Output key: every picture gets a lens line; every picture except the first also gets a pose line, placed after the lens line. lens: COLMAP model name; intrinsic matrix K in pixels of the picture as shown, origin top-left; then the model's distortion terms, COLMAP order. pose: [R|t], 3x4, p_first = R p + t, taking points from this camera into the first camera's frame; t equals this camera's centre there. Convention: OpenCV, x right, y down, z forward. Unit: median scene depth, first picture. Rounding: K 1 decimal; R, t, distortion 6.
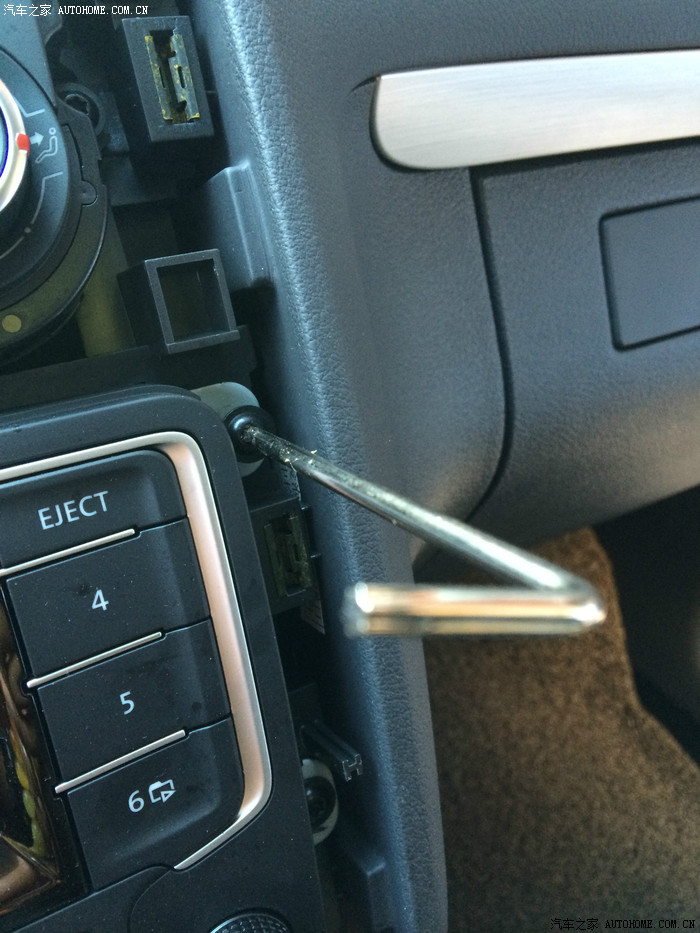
lens RADIAL K [[805.5, 0, 350.0], [0, 805.5, 466.5], [0, 0, 1]] dist [-0.004417, -0.006694]
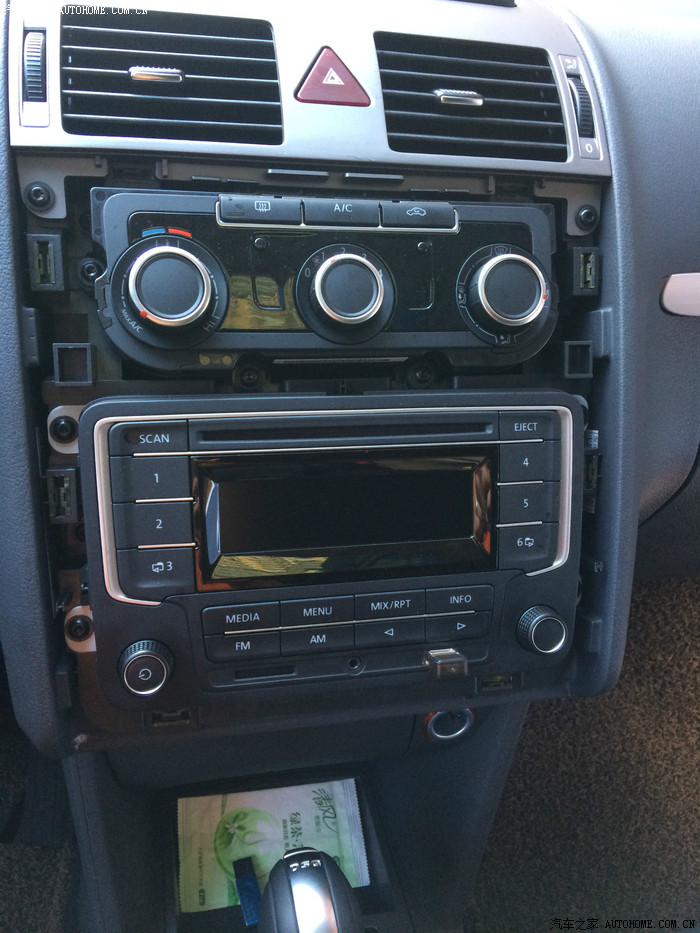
lens RADIAL K [[760.6, 0, 350.0], [0, 760.6, 466.5], [0, 0, 1]] dist [0.060835, -0.130307]
pose [[0.951023, 0.205858, -0.230605, -0.247523], [-0.220380, 0.974642, -0.038804, 0.362258], [0.216769, 0.087724, 0.972273, -1.418914]]
